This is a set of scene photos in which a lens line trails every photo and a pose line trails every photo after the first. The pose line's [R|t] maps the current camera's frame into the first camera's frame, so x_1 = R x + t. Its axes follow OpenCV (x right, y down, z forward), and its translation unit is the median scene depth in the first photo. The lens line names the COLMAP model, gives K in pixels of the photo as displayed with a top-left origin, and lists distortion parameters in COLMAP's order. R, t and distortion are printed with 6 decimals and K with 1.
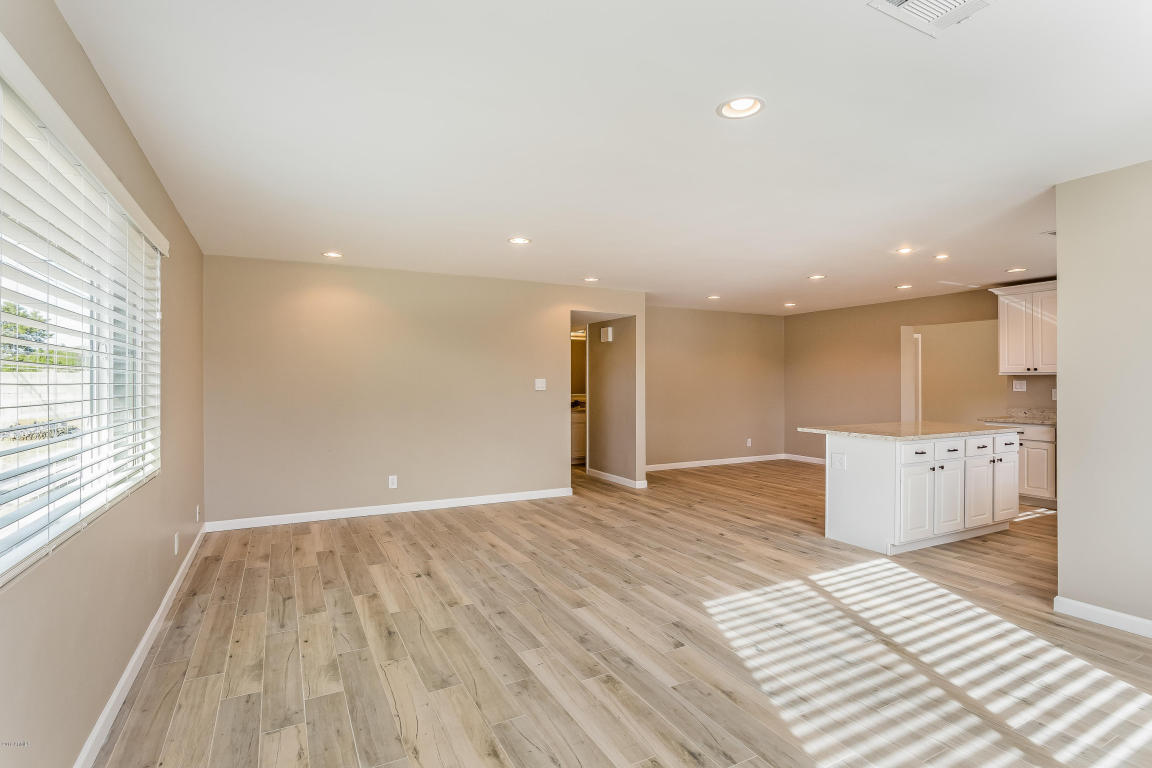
lens RADIAL K [[563.0, 0, 576.2], [0, 563.0, 375.6], [0, 0, 1]] dist [-0.010354, 0.000858]
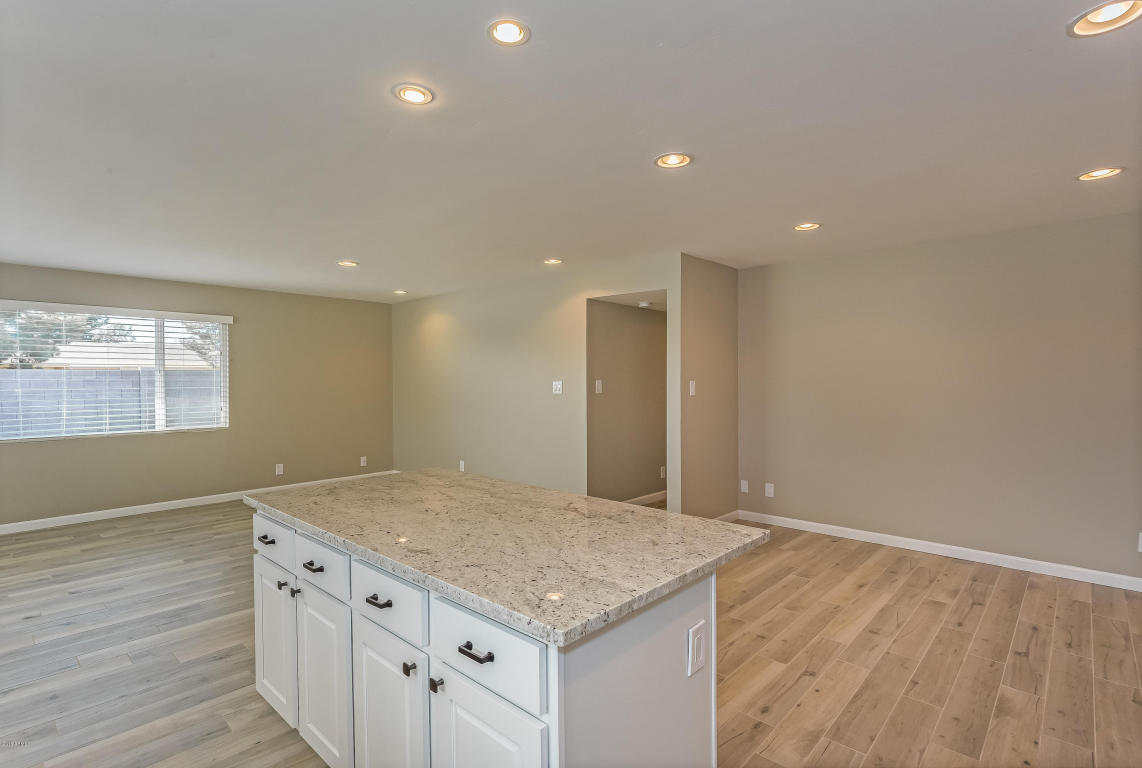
lens RADIAL K [[553.8, 0, 571.0], [0, 553.8, 384.0], [0, 0, 1]] dist [0.001706, 0.000751]
pose [[0.334700, 0.009980, -0.942272, 1.120012], [0.014989, 0.999761, 0.015914, -0.005334], [0.942205, -0.019450, 0.334471, 1.044504]]
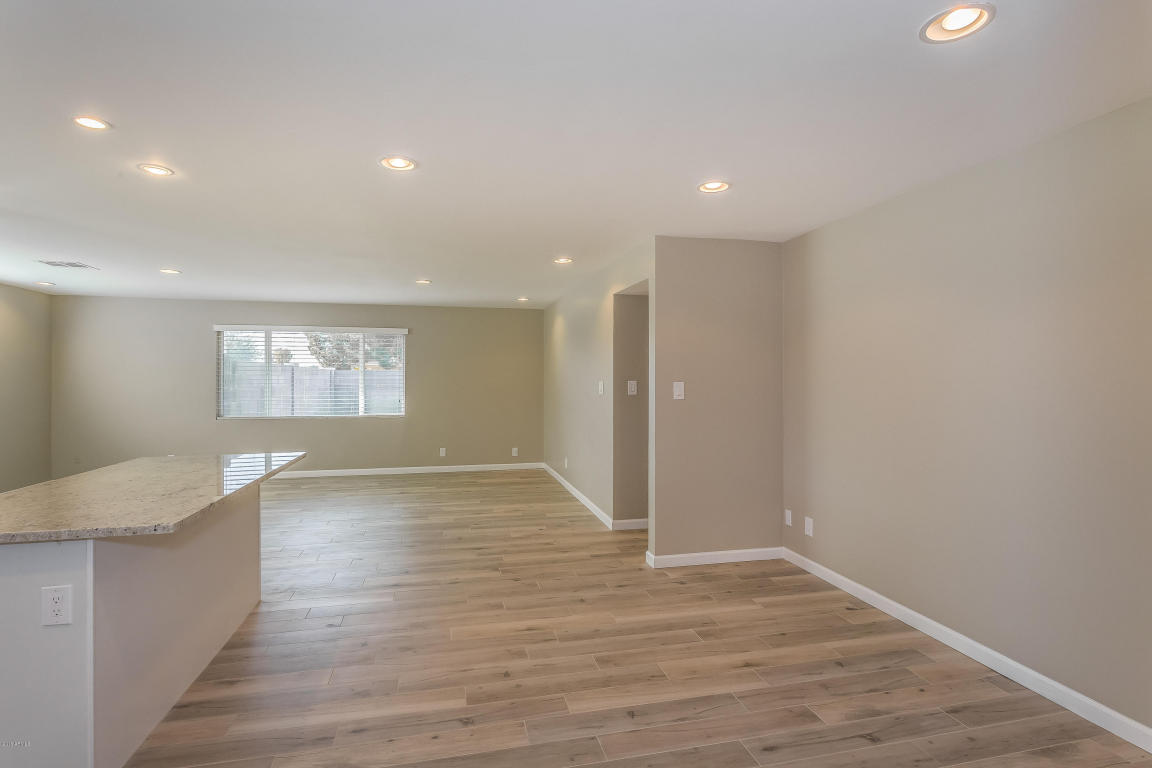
lens RADIAL K [[563.0, 0, 576.2], [0, 563.0, 375.6], [0, 0, 1]] dist [-0.010354, 0.000858]
pose [[-0.251763, -0.000583, -0.967789, 1.129134], [0.013390, 0.999902, -0.004085, -0.000513], [0.967696, -0.013987, -0.251731, 1.702456]]
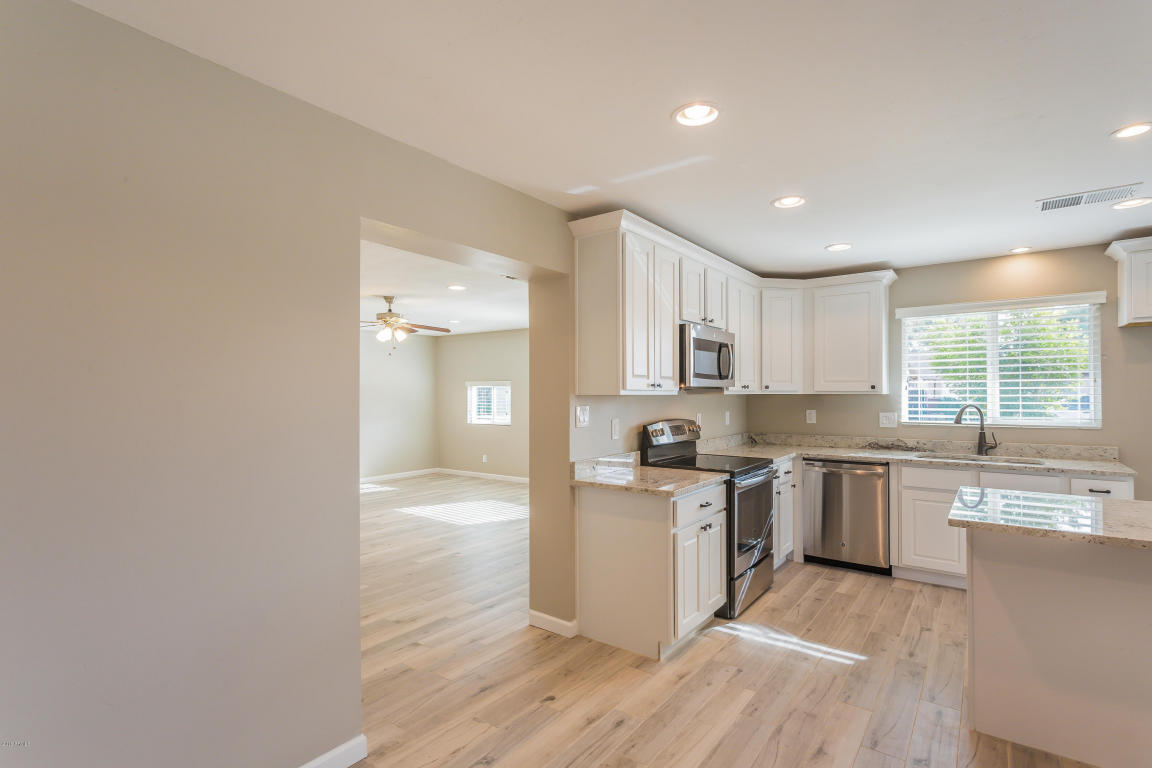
lens RADIAL K [[545.0, 0, 575.9], [0, 545.0, 392.4], [0, 0, 1]] dist [0.000408, 0.000527]
pose [[-0.420845, 0.007540, 0.907101, 0.507391], [-0.005879, 0.999922, -0.011040, 0.003148], [-0.907113, -0.009979, -0.420768, 1.799588]]
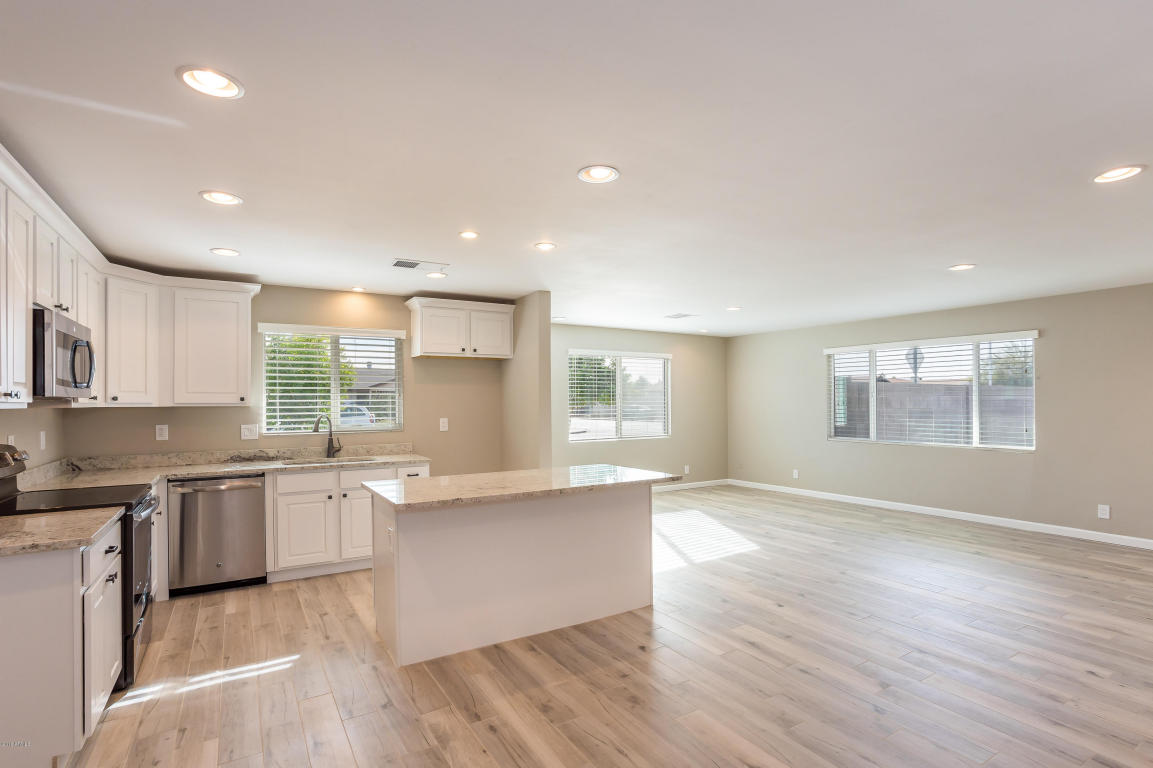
lens RADIAL K [[569.5, 0, 577.2], [0, 569.5, 398.7], [0, 0, 1]] dist [-0.061004, 0.037259]
pose [[-0.997997, 0.010159, -0.062441, 0.642156], [0.011302, 0.999774, -0.017981, 0.003572], [0.062244, -0.018651, -0.997887, 1.935874]]
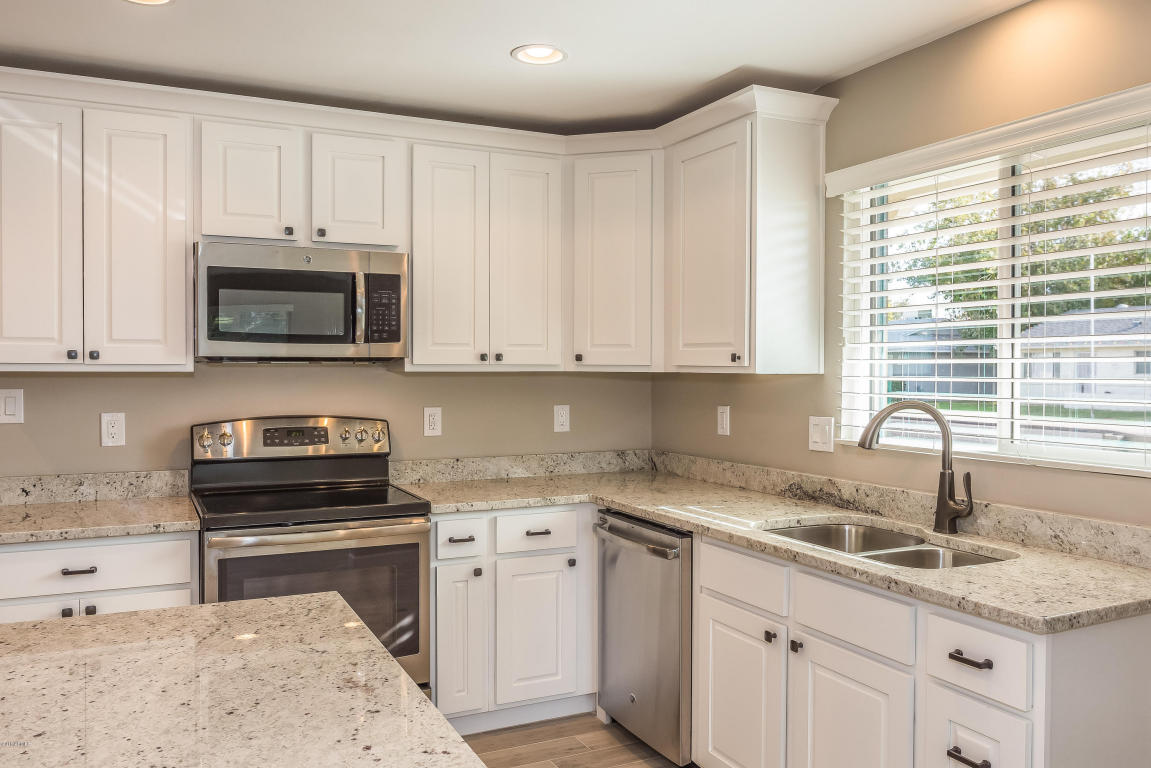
lens RADIAL K [[903.5, 0, 575.5], [0, 903.5, 384.0], [0, 0, 1]] dist [-0.015166, -0.001575]
pose [[0.036155, -0.014626, 0.999239, 0.450891], [-0.013207, 0.999799, 0.015112, -0.008758], [-0.999259, -0.013743, 0.035955, 0.982573]]
